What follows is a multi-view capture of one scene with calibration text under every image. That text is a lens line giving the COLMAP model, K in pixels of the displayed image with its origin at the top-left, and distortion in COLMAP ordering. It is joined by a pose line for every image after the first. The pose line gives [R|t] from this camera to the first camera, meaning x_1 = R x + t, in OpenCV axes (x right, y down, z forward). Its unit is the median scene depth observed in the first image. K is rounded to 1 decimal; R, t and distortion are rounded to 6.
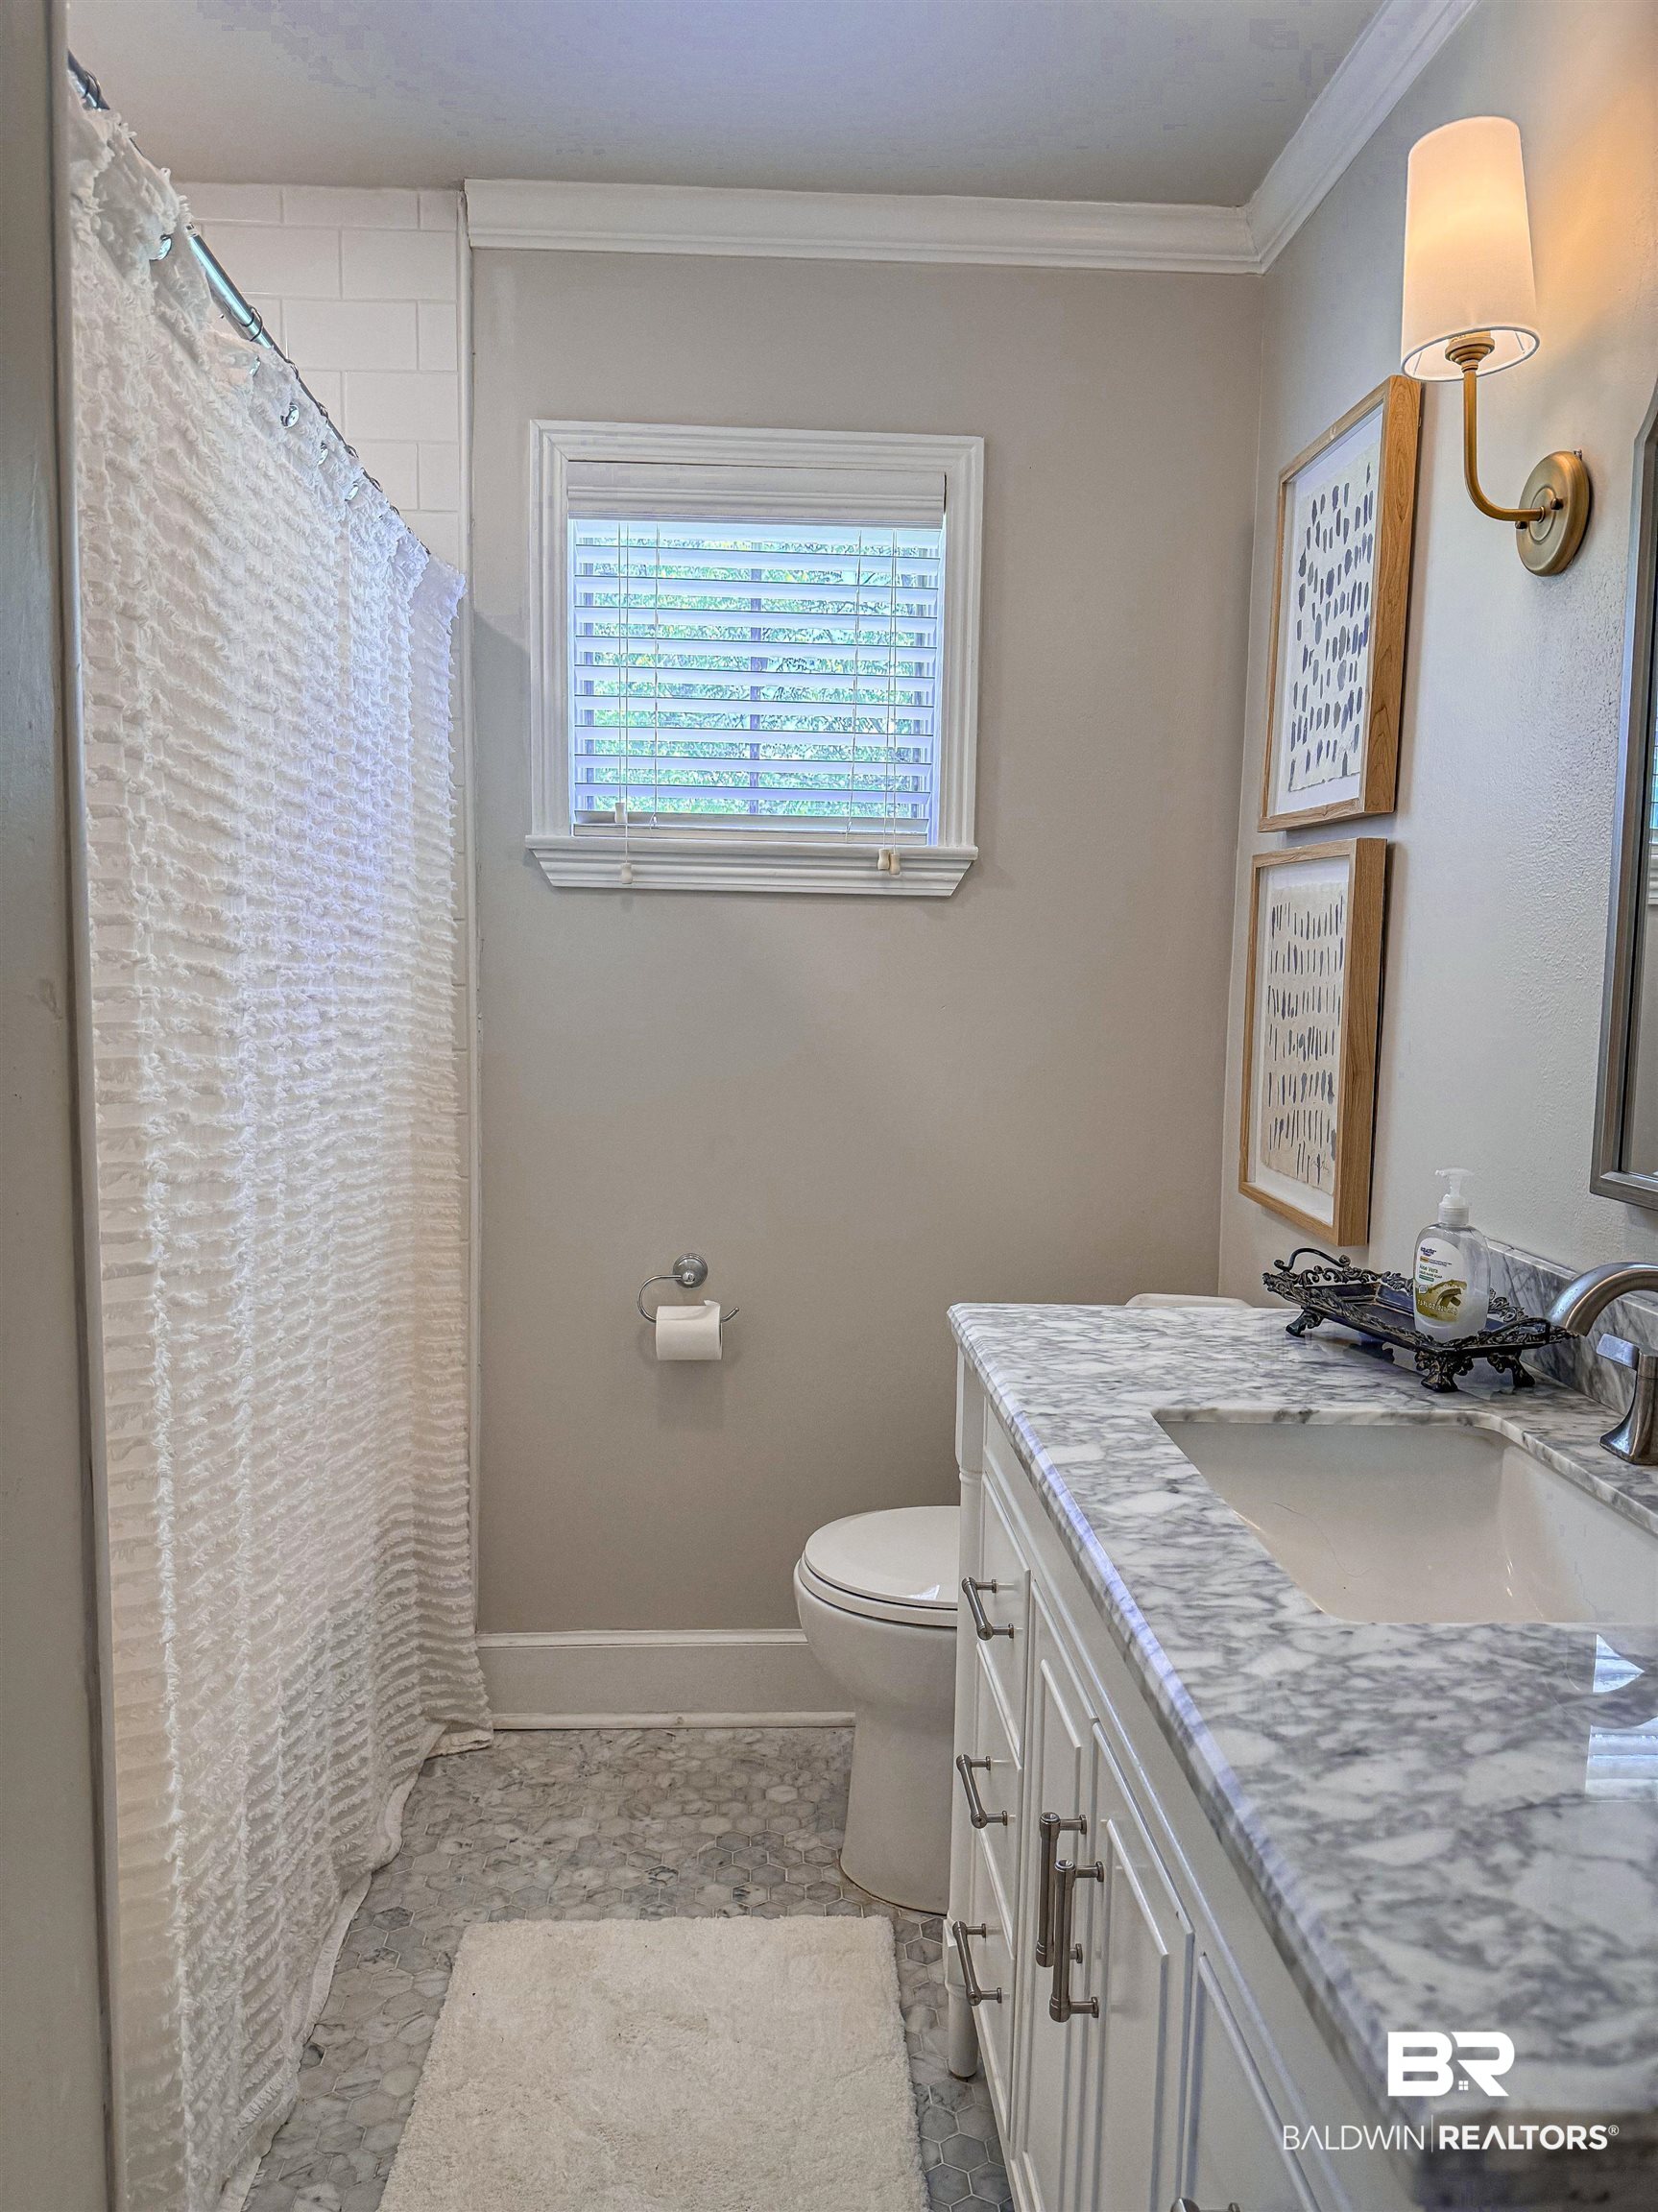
lens RADIAL K [[1489.1, 0, 755.9], [0, 1489.1, 1102.2], [0, 0, 1]] dist [0.070772, -0.084637]
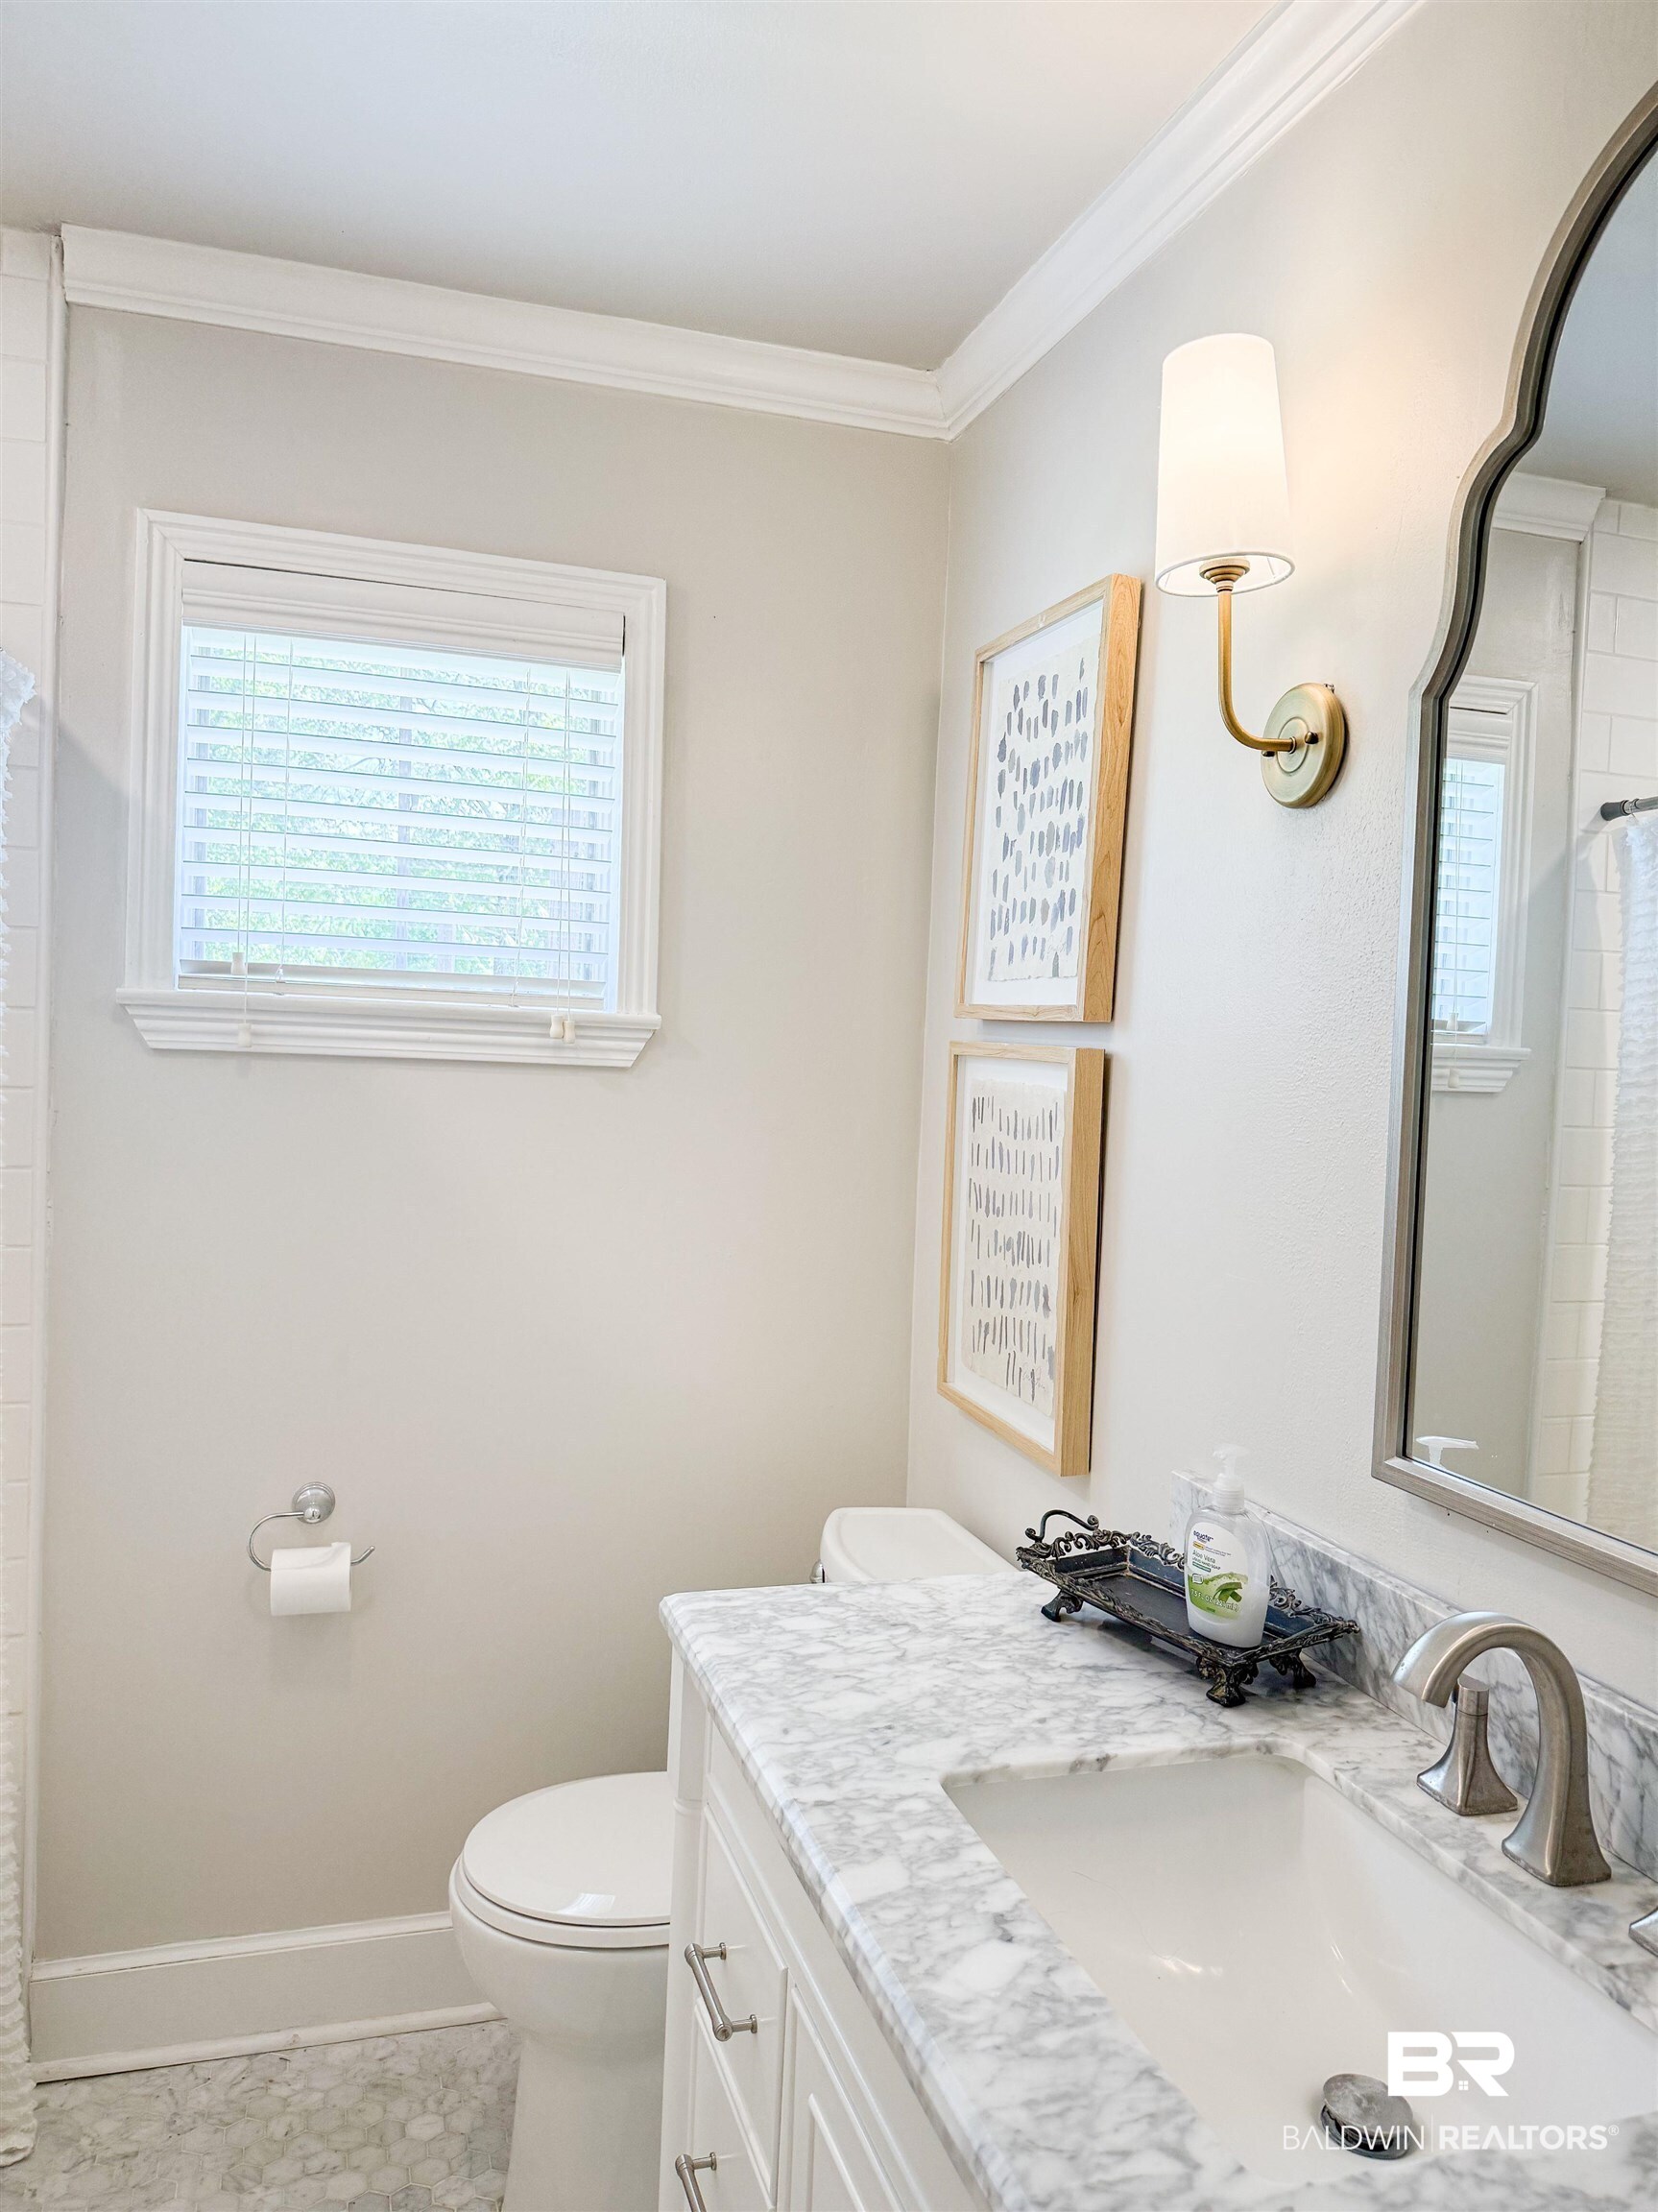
lens RADIAL K [[1489.1, 0, 755.9], [0, 1489.1, 1102.2], [0, 0, 1]] dist [0.070772, -0.084637]
pose [[0.964506, 0.007258, 0.263960, -0.042693], [0.006508, 0.998665, -0.051239, -0.093041], [-0.263979, 0.051139, 0.963172, 0.147298]]
